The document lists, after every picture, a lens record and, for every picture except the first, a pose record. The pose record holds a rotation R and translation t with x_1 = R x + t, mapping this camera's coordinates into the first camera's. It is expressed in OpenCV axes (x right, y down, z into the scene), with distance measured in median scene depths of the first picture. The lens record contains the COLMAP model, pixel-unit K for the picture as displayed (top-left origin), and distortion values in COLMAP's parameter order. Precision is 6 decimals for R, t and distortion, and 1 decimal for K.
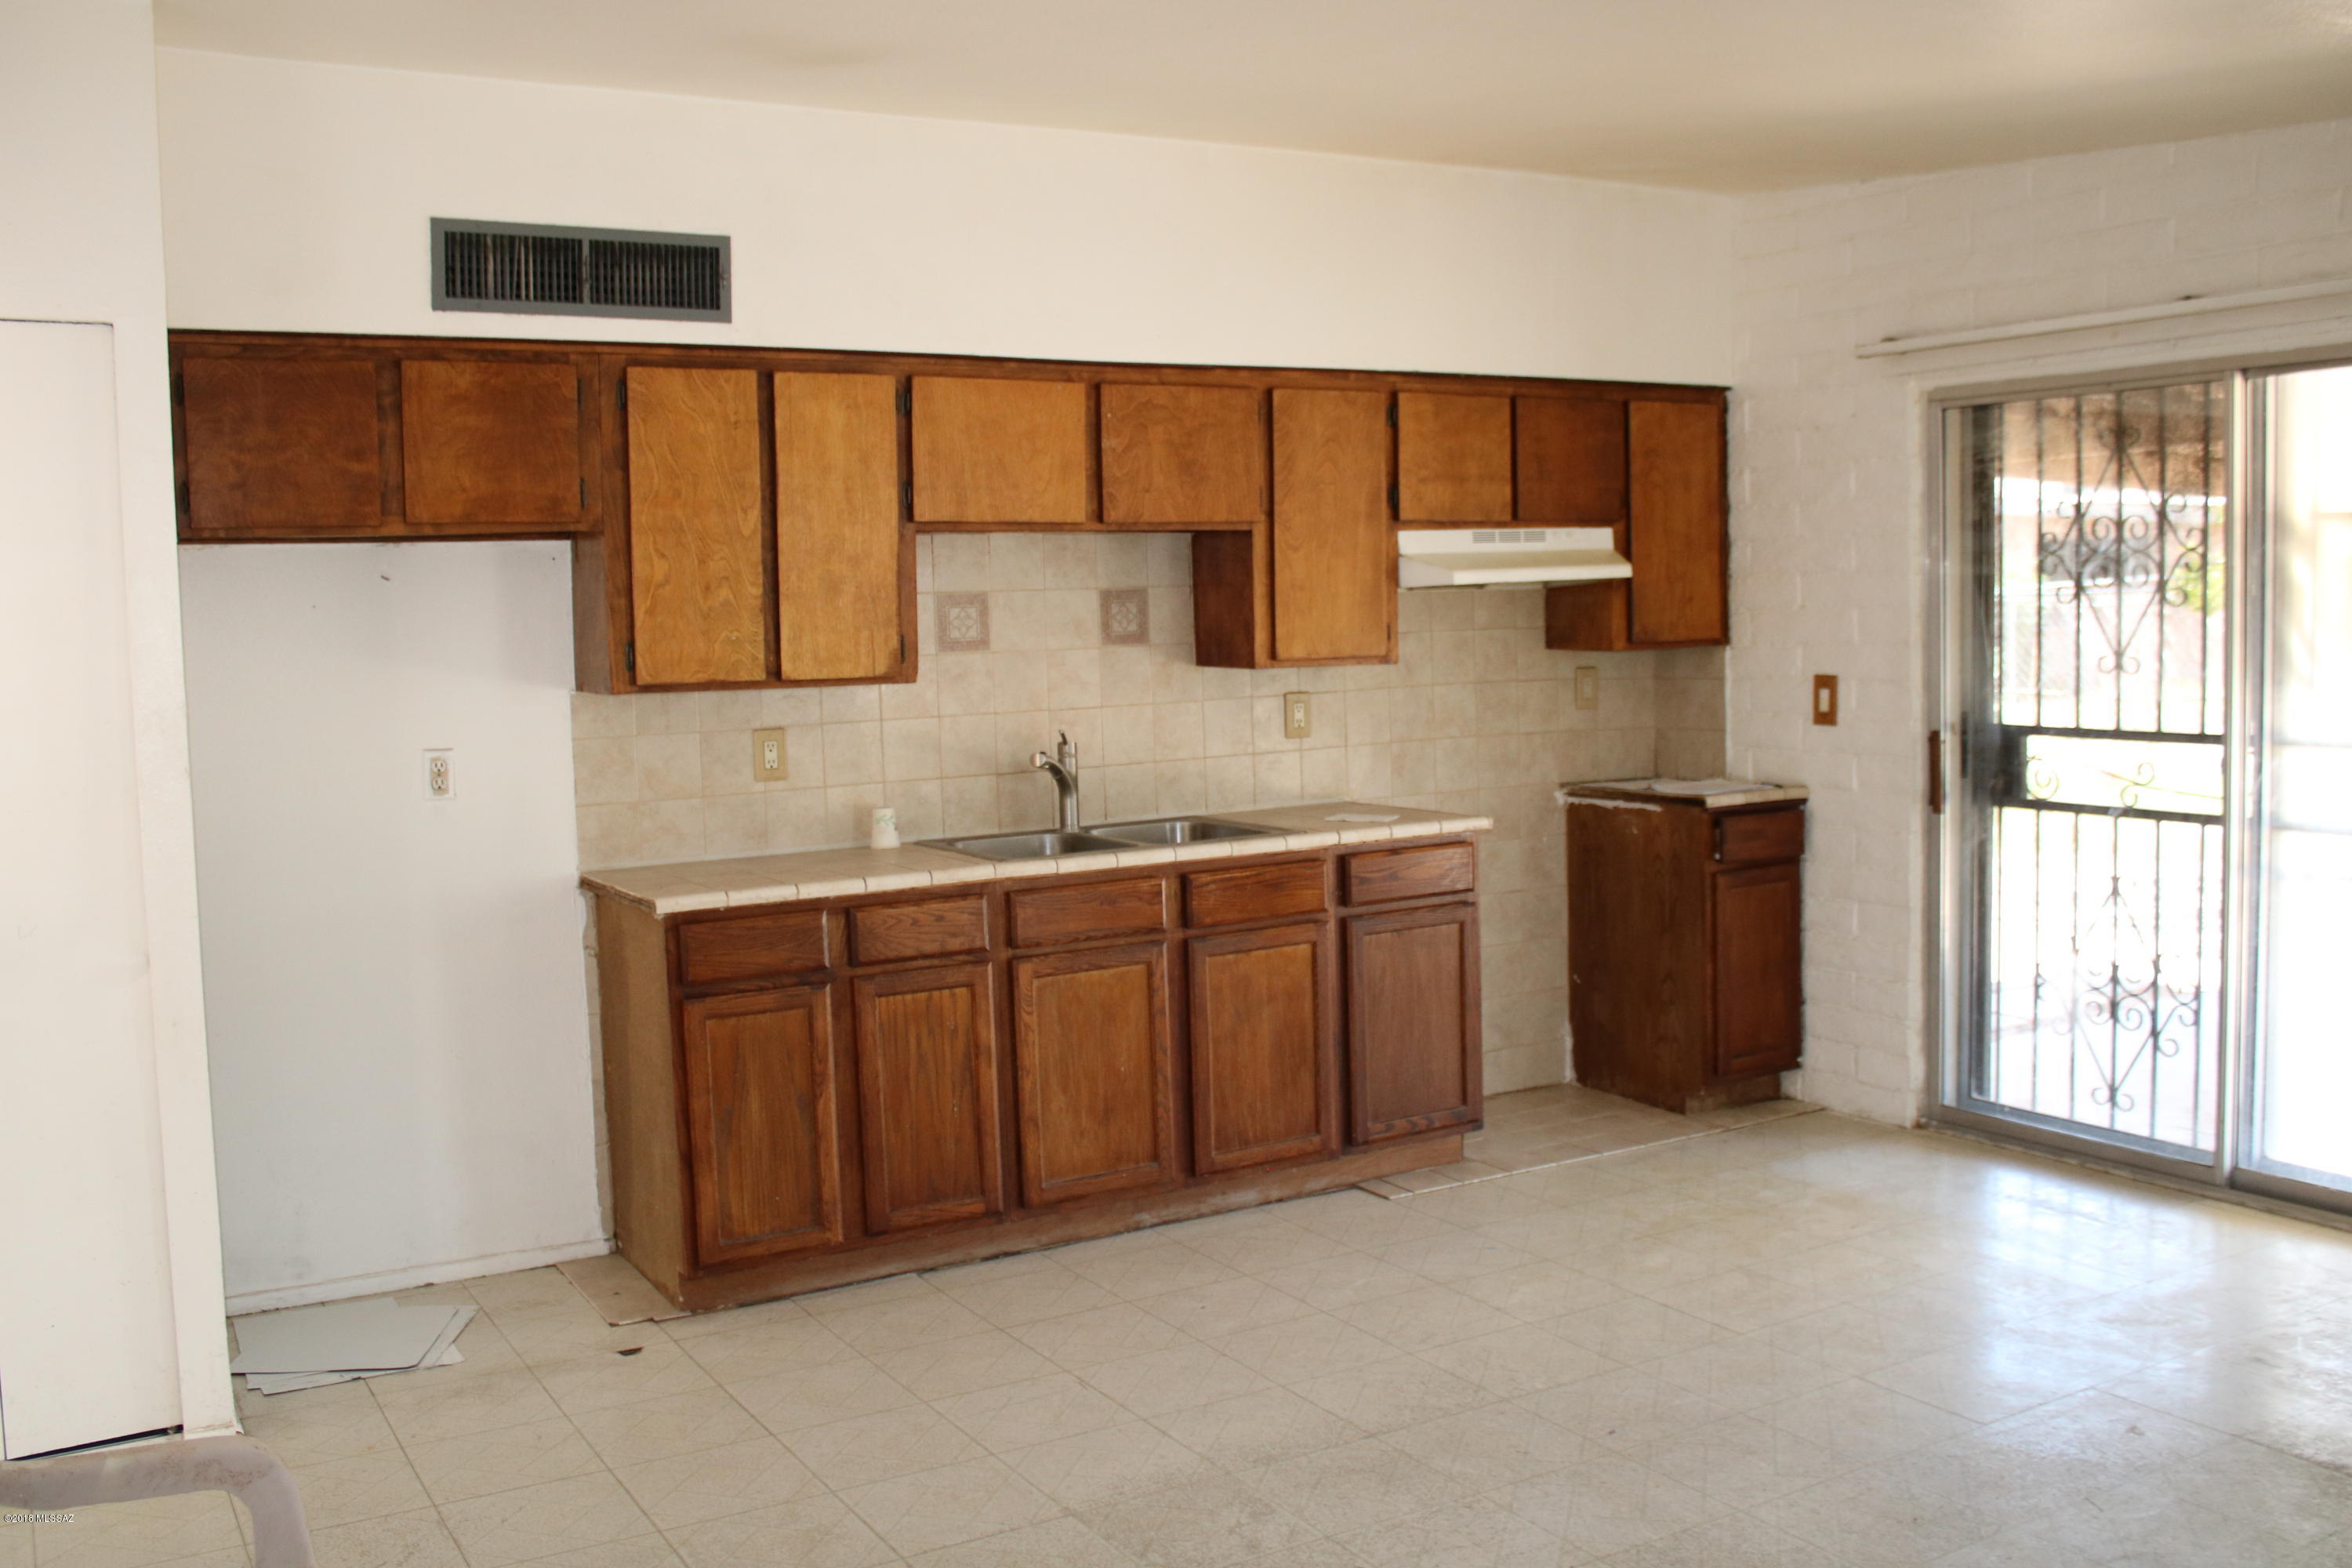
lens RADIAL K [[2168.7, 0, 1163.9], [0, 2168.7, 752.9], [0, 0, 1]] dist [-0.124301, 0.086946]
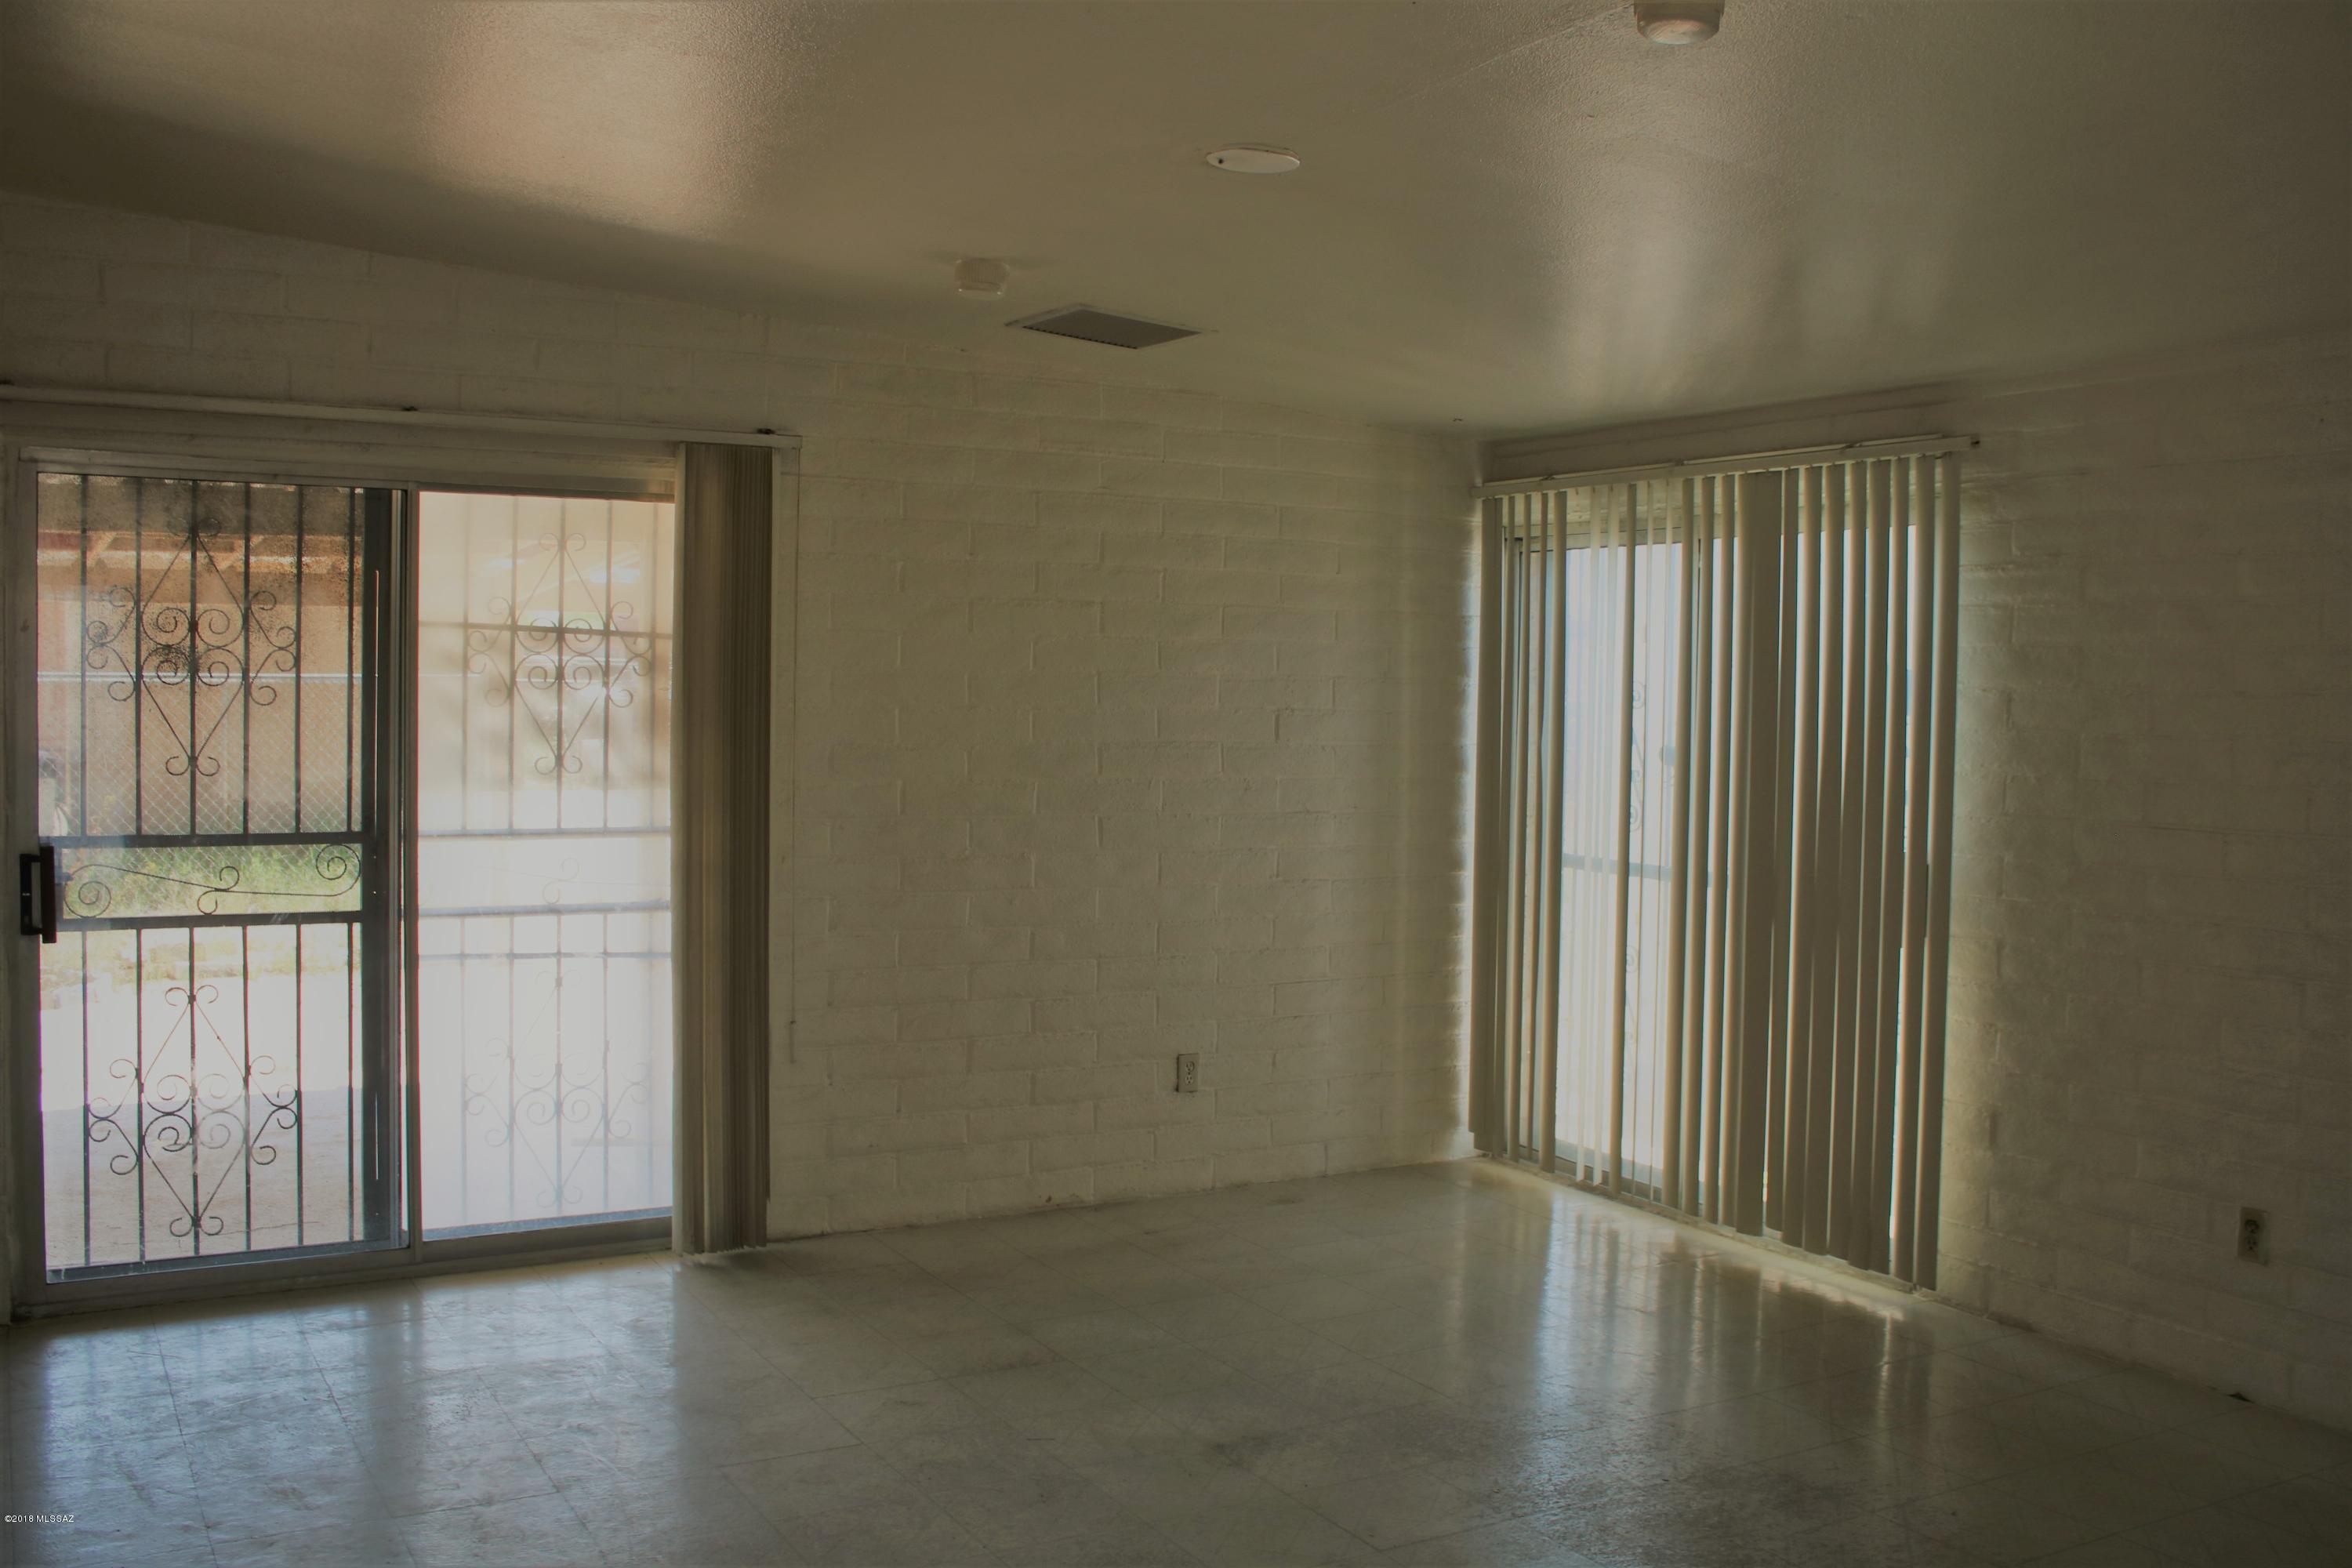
lens RADIAL K [[2168.7, 0, 1191.8], [0, 2168.7, 754.9], [0, 0, 1]] dist [-0.124301, 0.086946]
pose [[-0.001525, -0.004577, 0.999988, -0.520574], [0.058619, 0.998270, 0.004658, -0.025713], [-0.998279, 0.058626, -0.001254, 0.579550]]
